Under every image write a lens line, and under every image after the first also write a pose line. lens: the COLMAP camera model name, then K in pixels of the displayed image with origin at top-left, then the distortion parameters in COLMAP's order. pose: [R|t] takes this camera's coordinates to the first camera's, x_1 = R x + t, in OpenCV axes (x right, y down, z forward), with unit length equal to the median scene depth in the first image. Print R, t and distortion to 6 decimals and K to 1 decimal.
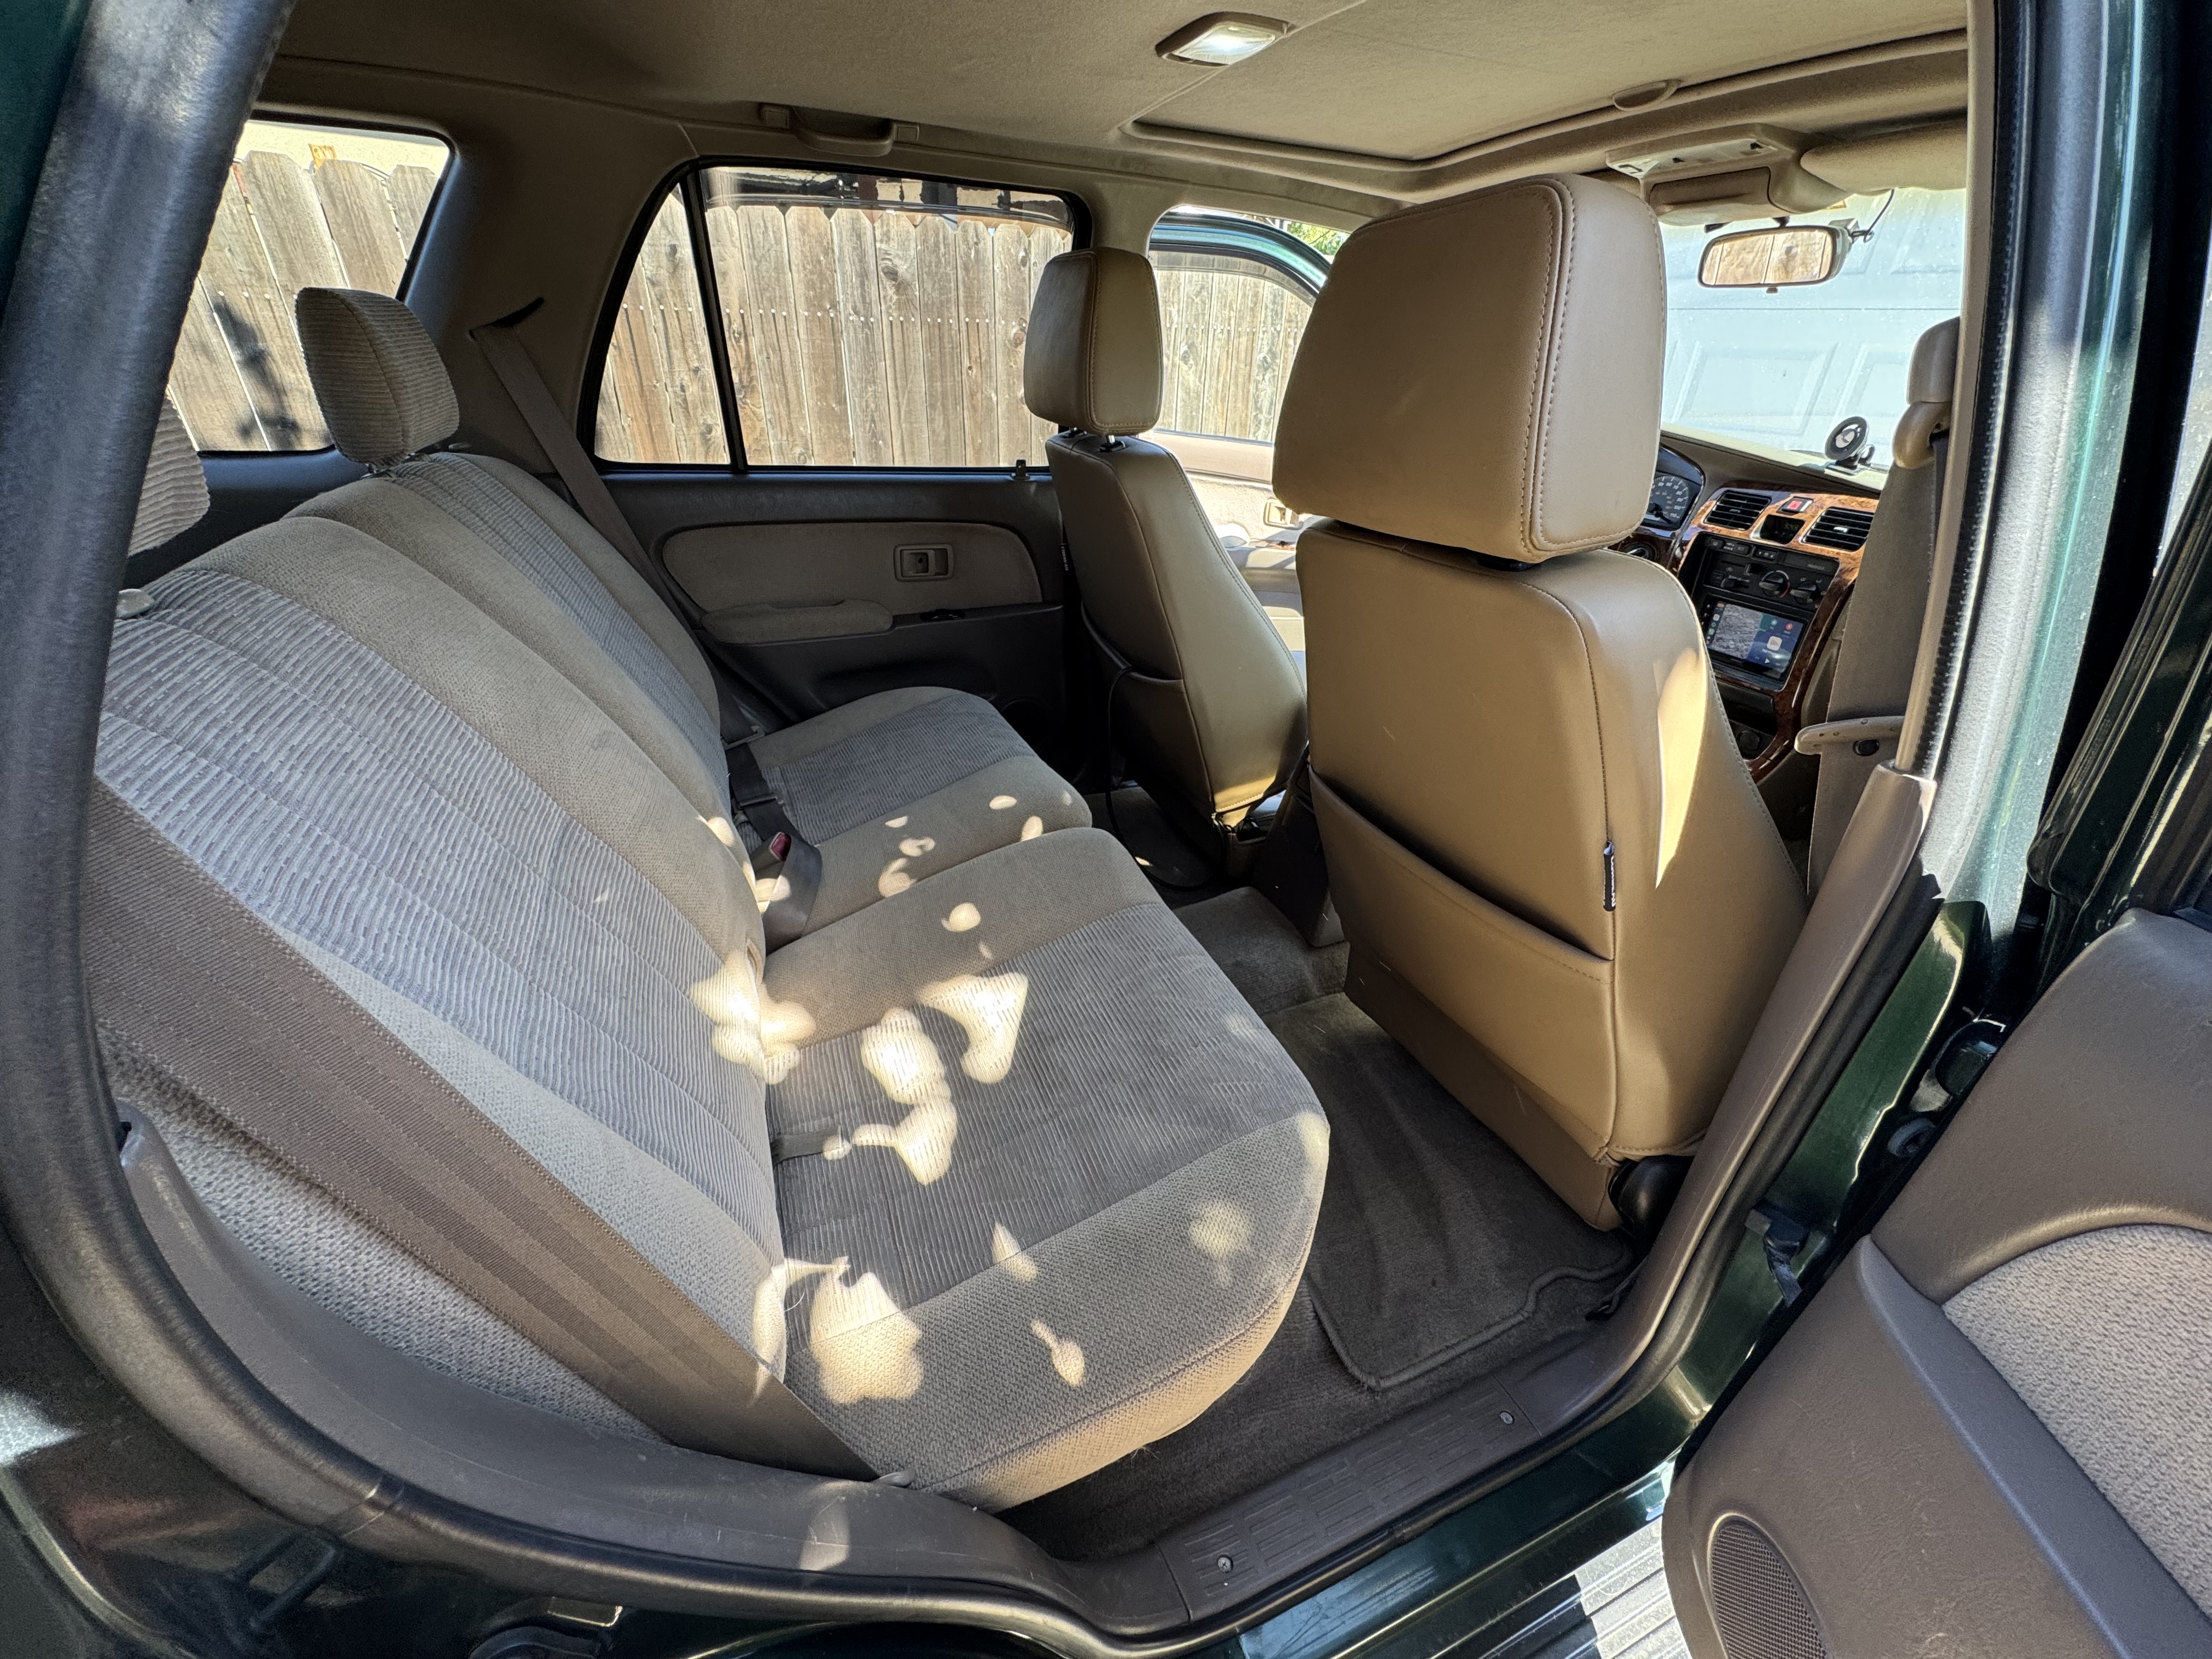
lens RADIAL K [[890.3, 0, 1109.8], [0, 890.3, 848.7], [0, 0, 1]] dist [-0.001526, -0.000347]
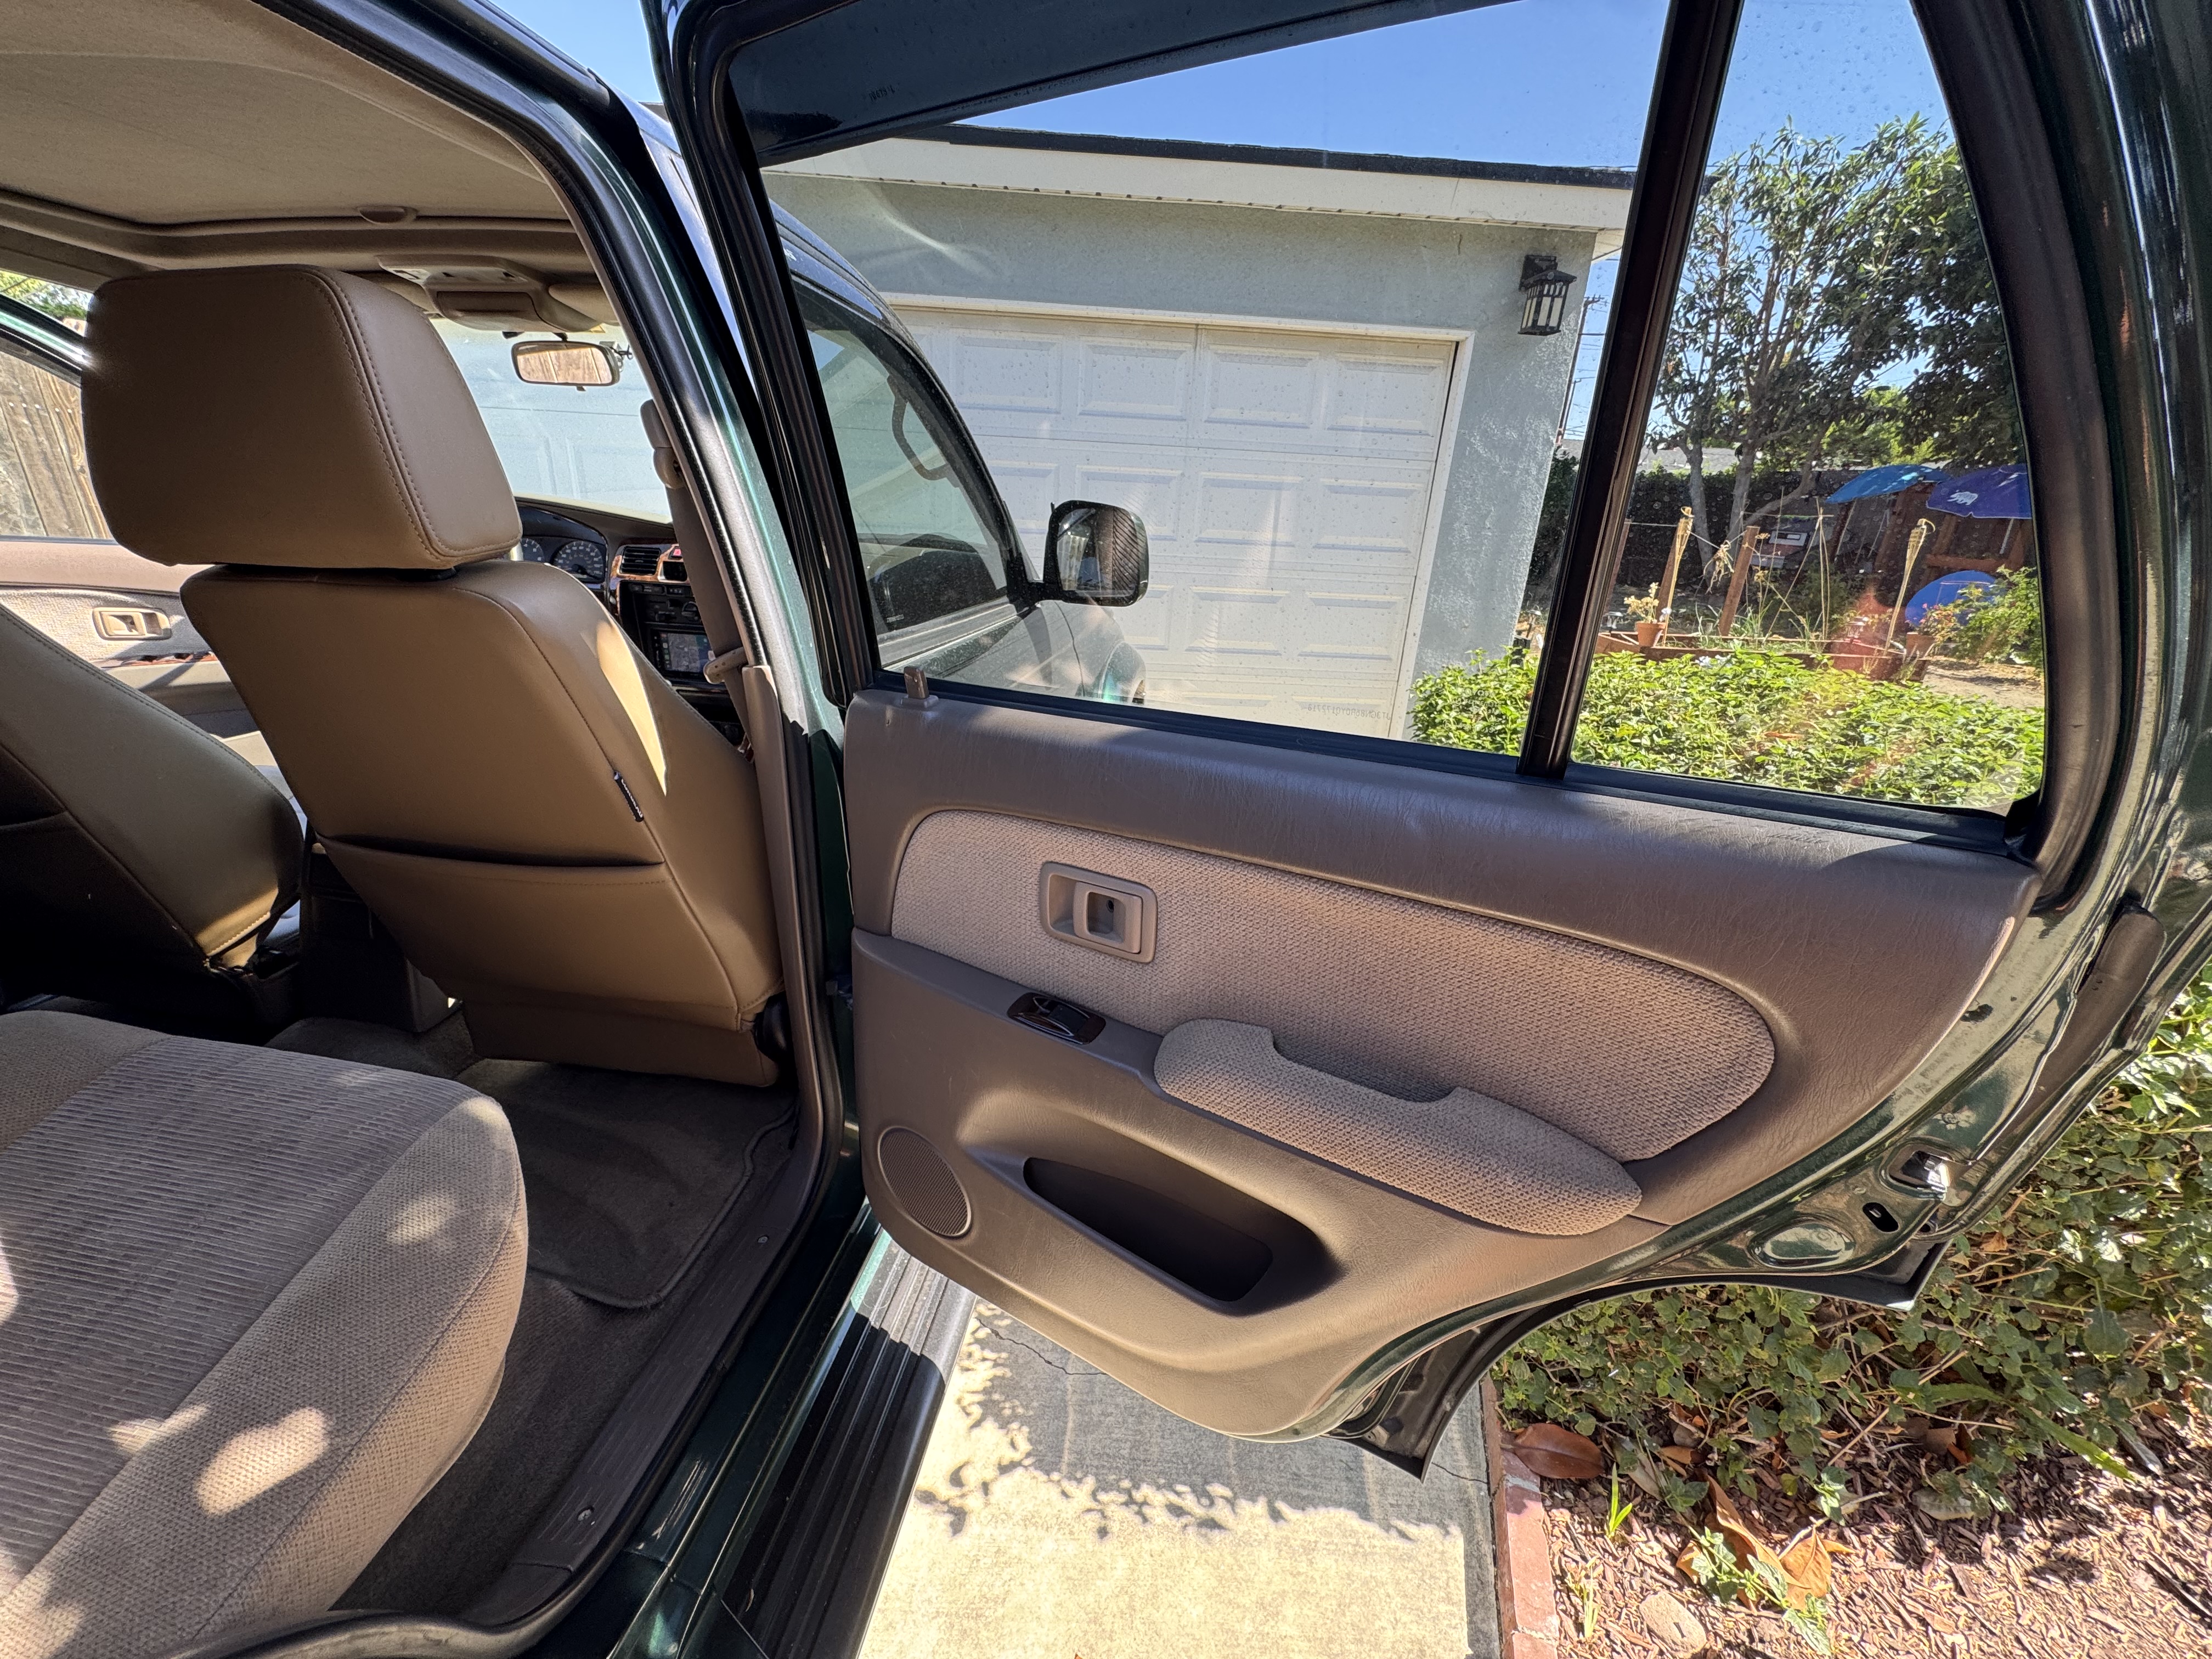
lens RADIAL K [[890.3, 0, 1109.8], [0, 890.3, 848.7], [0, 0, 1]] dist [-0.001526, -0.000347]
pose [[0.525124, -0.320996, 0.788166, -0.095648], [0.393574, 0.912747, 0.109511, 0.175322], [-0.754549, 0.252695, 0.605641, -0.236333]]
